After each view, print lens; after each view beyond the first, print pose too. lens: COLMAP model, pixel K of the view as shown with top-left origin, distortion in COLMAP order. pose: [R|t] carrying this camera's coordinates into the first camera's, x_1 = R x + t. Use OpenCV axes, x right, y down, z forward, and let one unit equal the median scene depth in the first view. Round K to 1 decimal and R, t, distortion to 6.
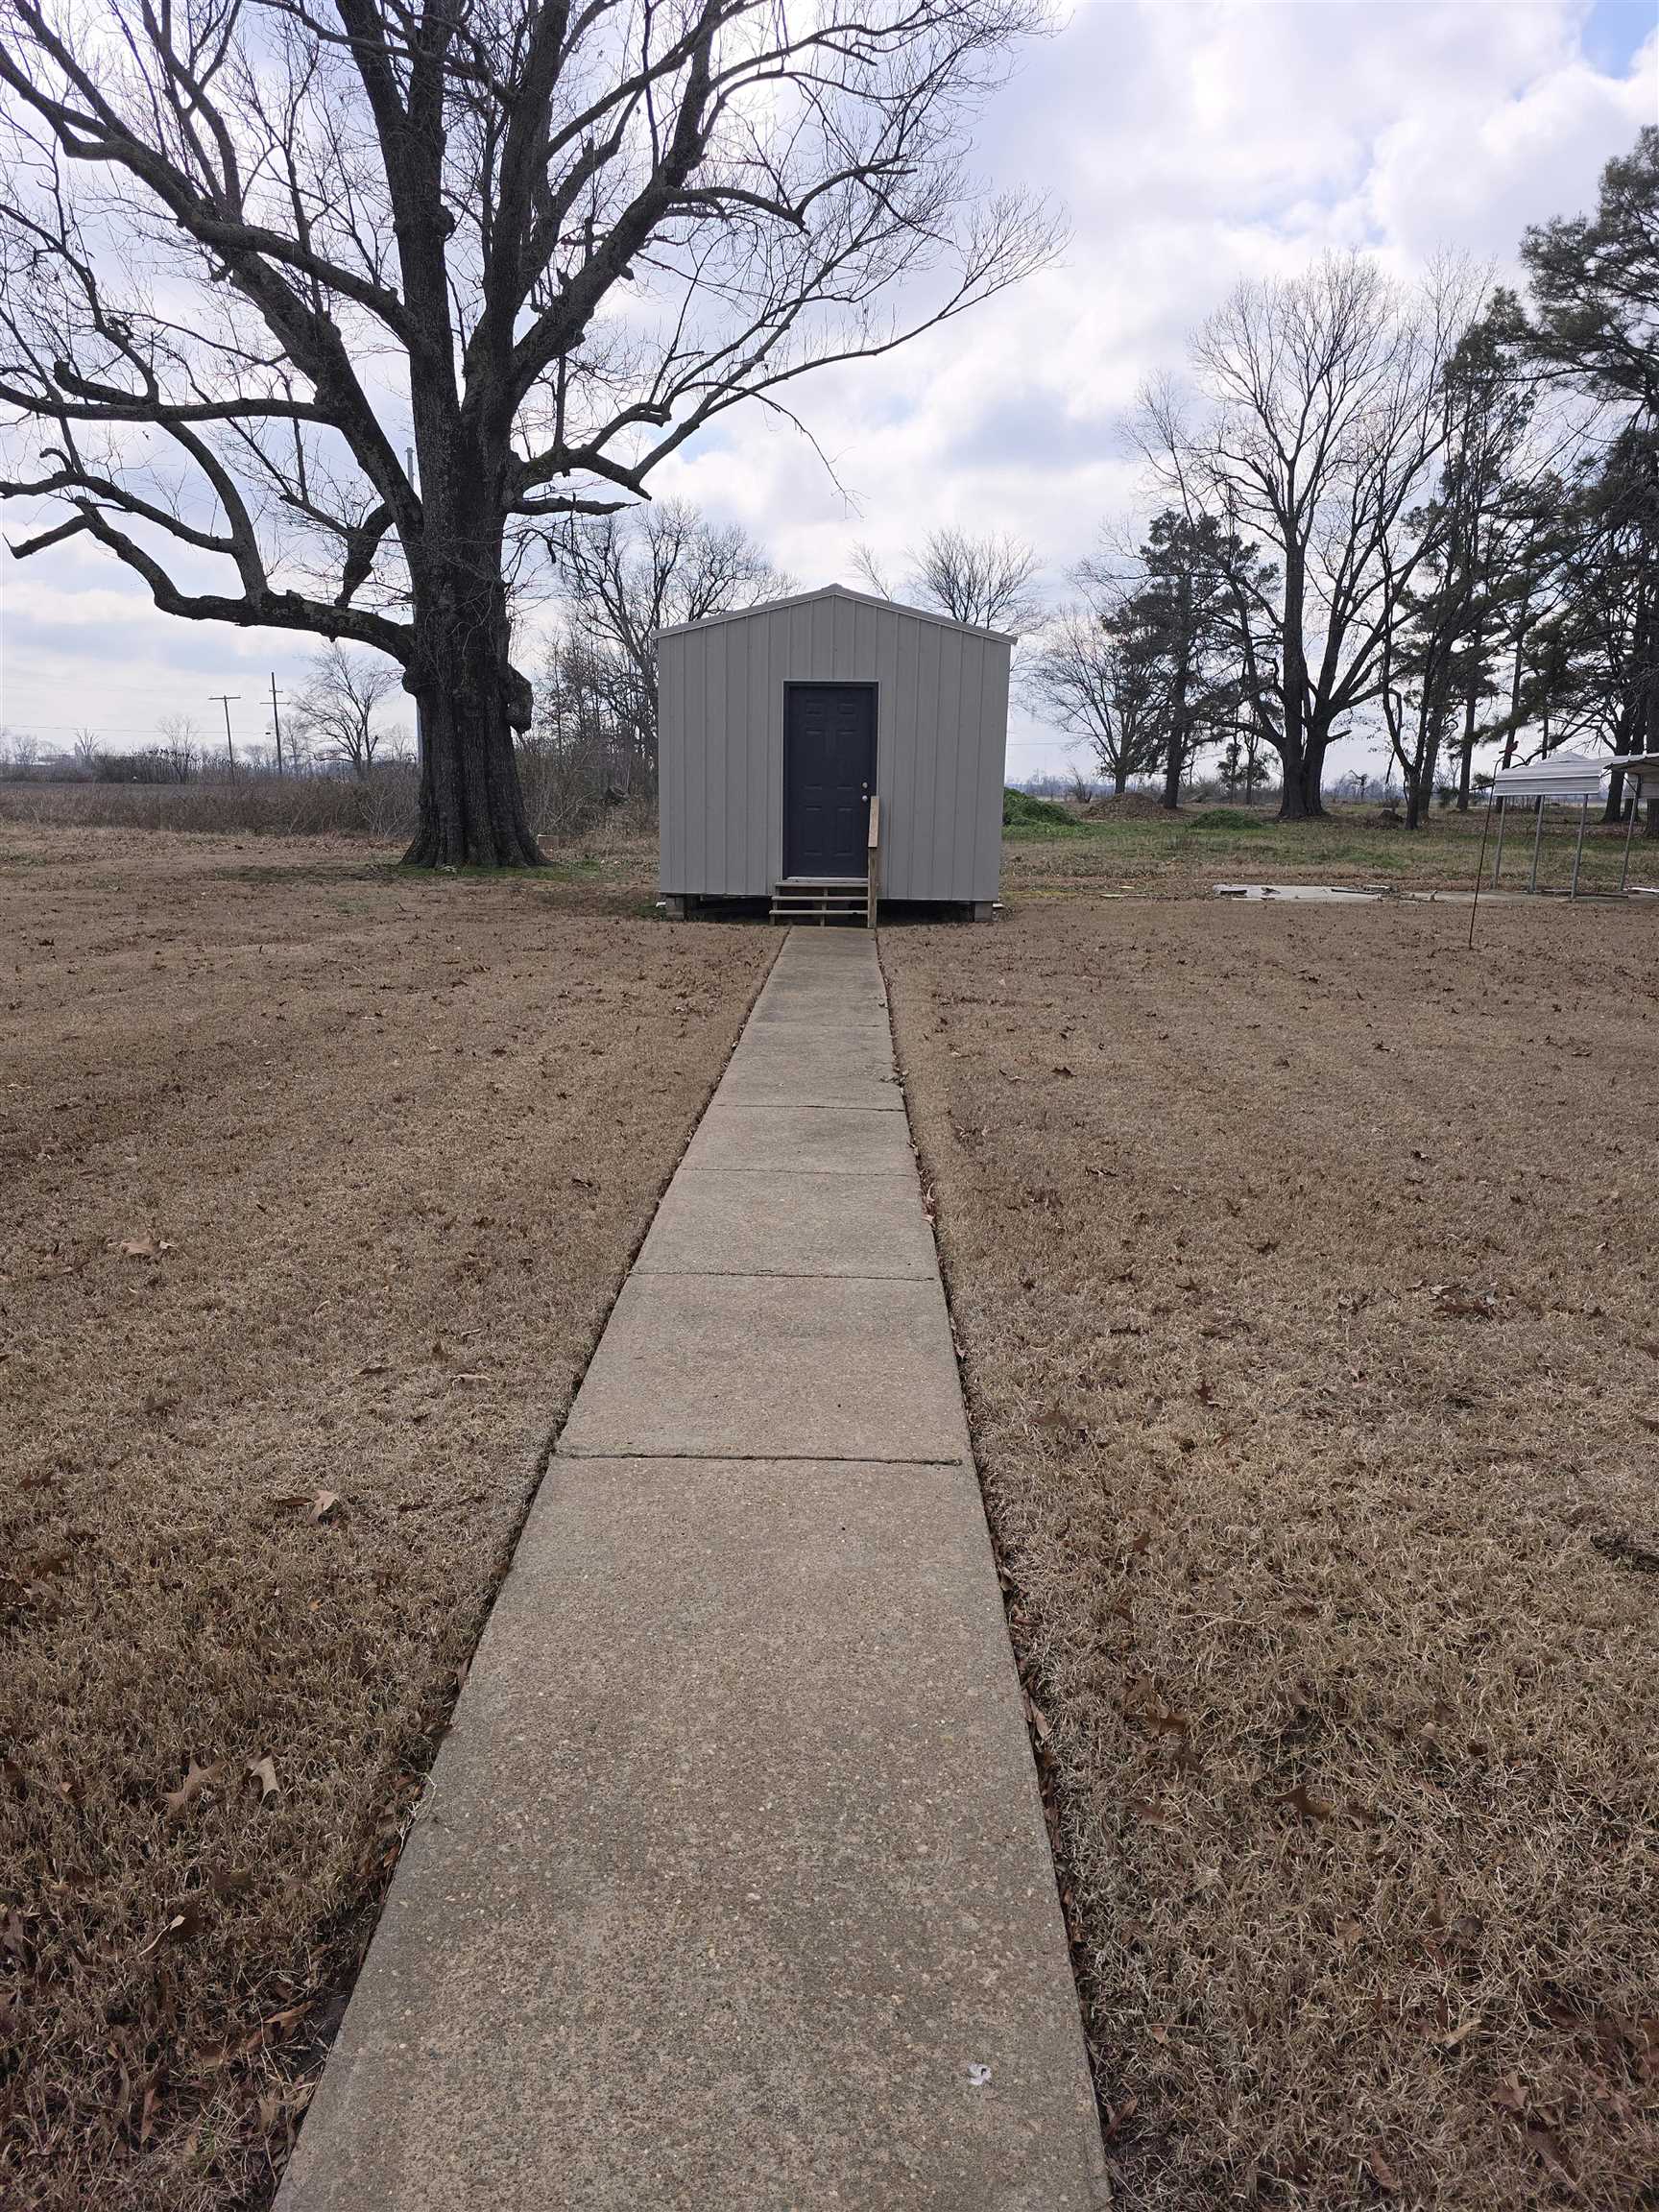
lens RADIAL K [[1465.3, 0, 858.3], [0, 1465.3, 1077.1], [0, 0, 1]] dist [0.060800, -0.050352]
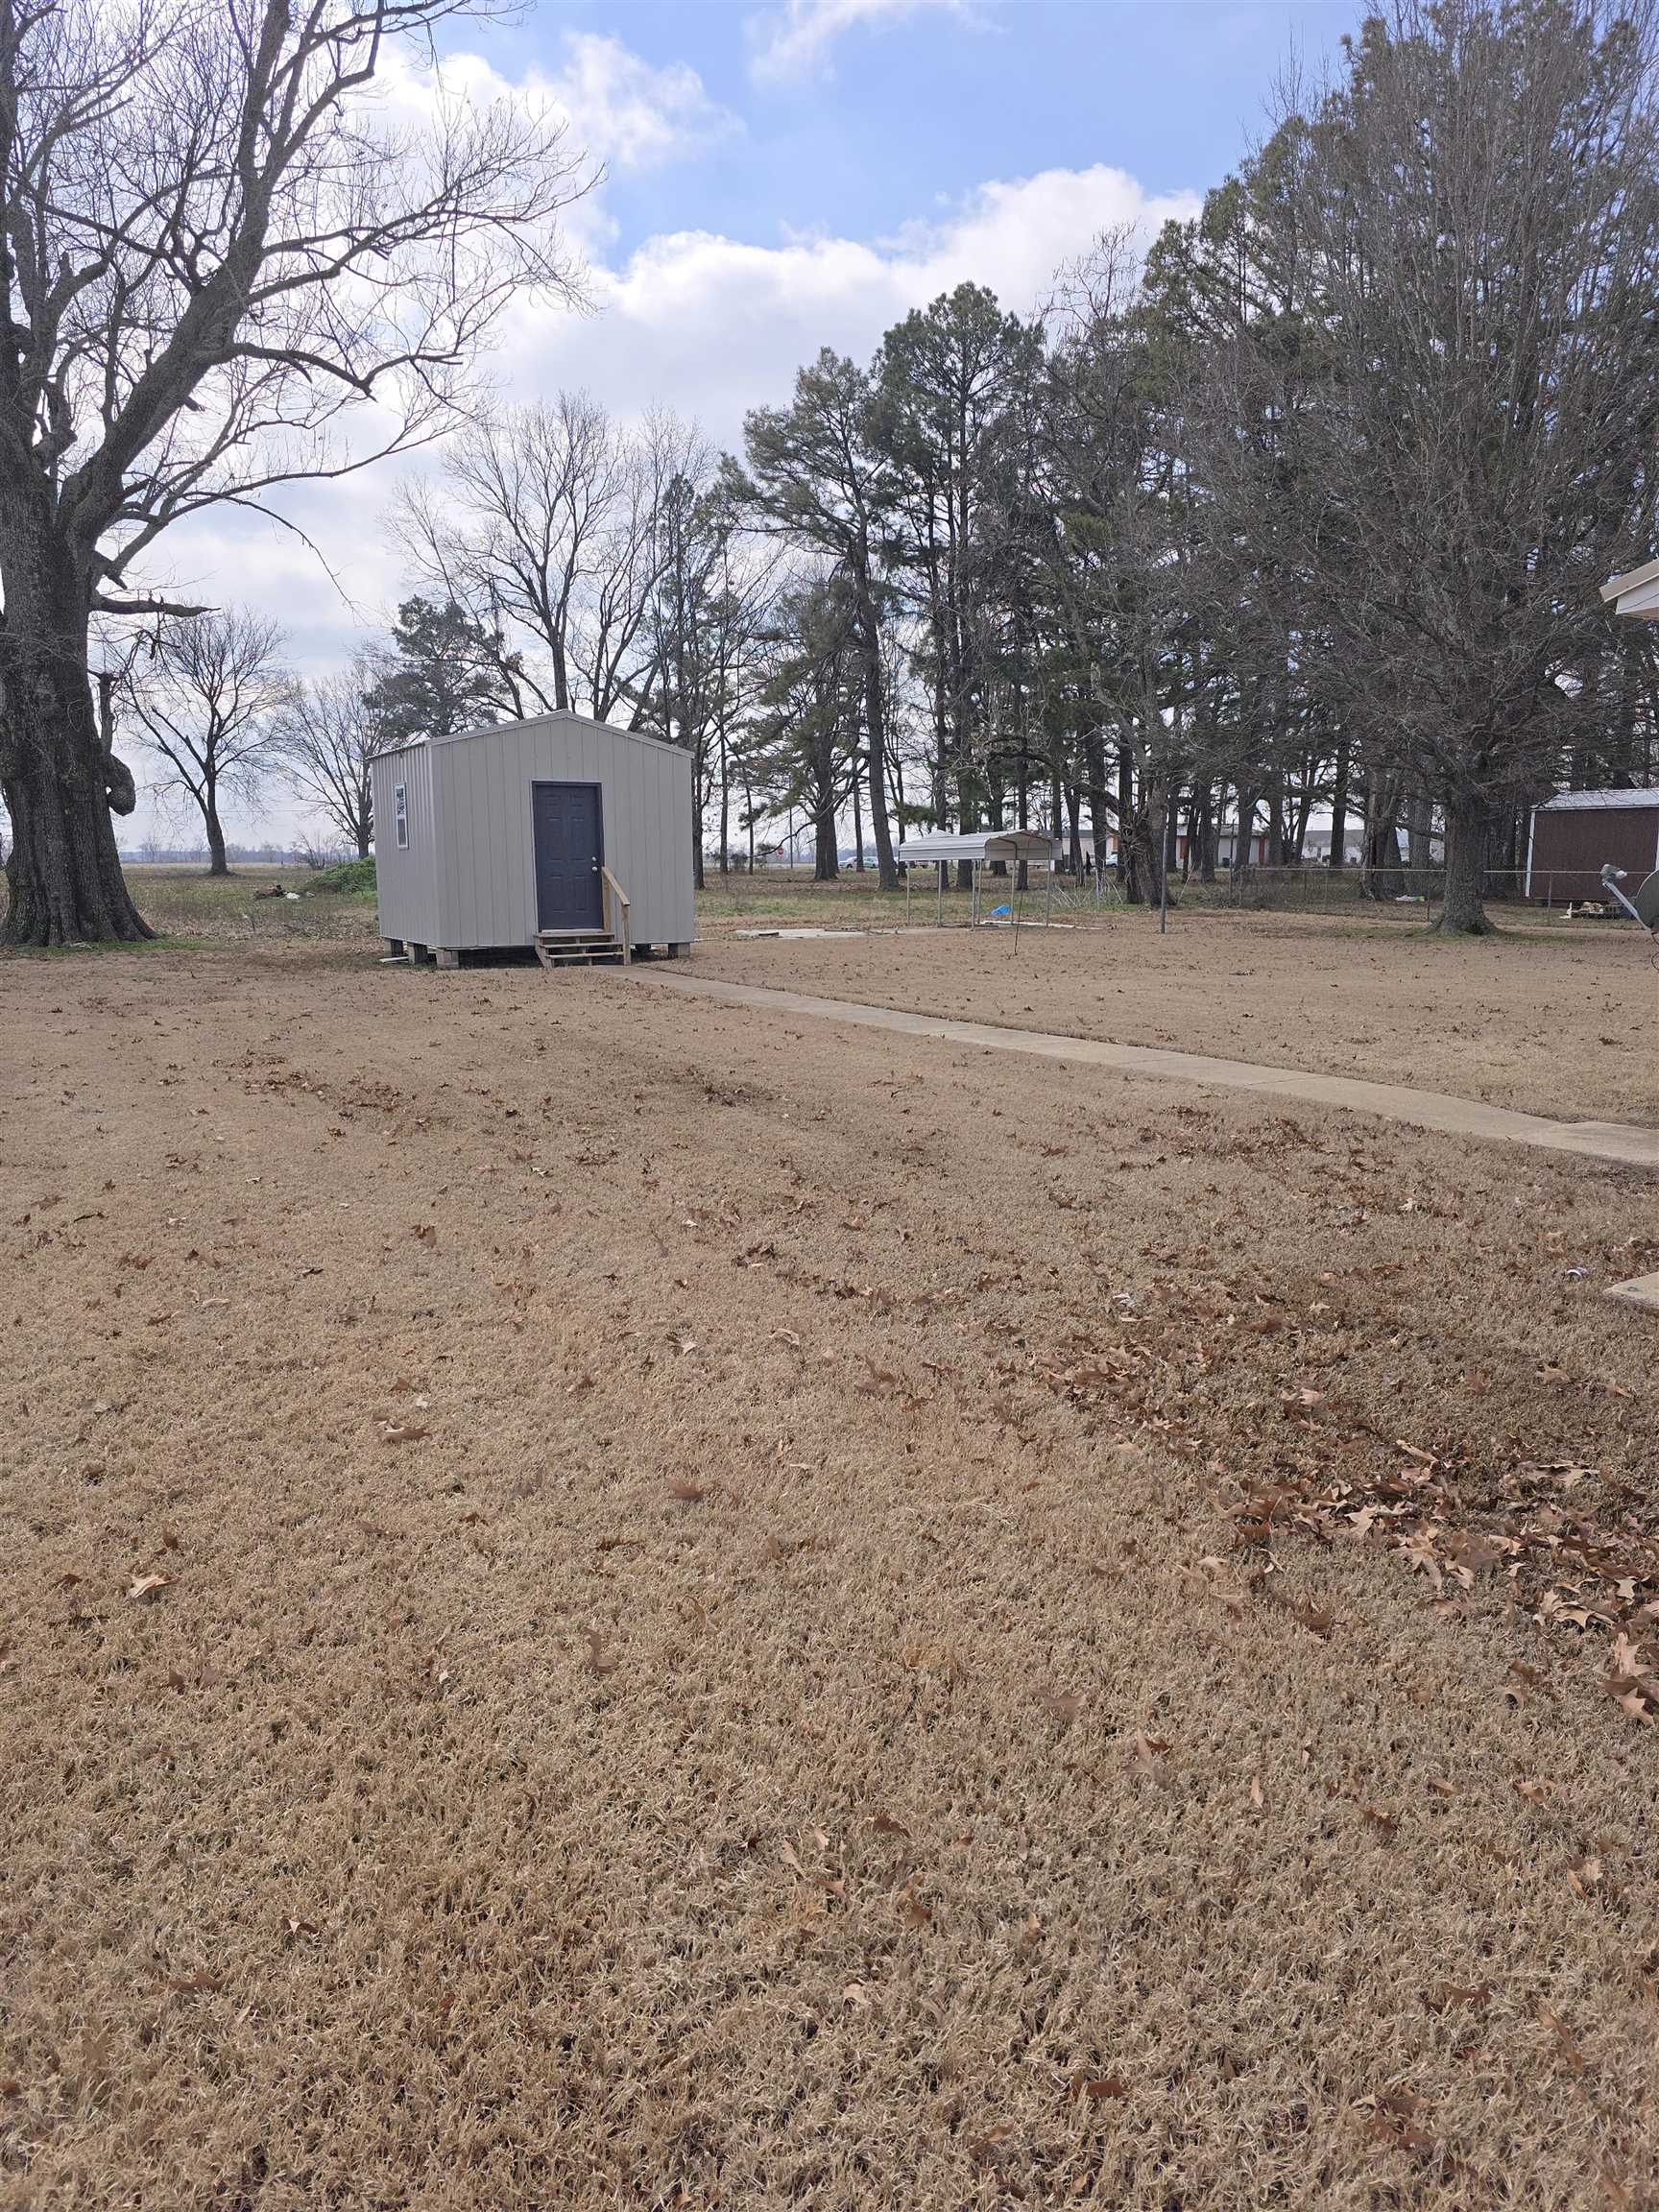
lens RADIAL K [[1465.3, 0, 858.3], [0, 1465.3, 1077.1], [0, 0, 1]] dist [0.060800, -0.050352]
pose [[0.853288, -0.096282, 0.512473, -0.264736], [0.118183, 0.992939, -0.010230, 0.020501], [-0.507870, 0.069295, 0.858642, -0.130994]]
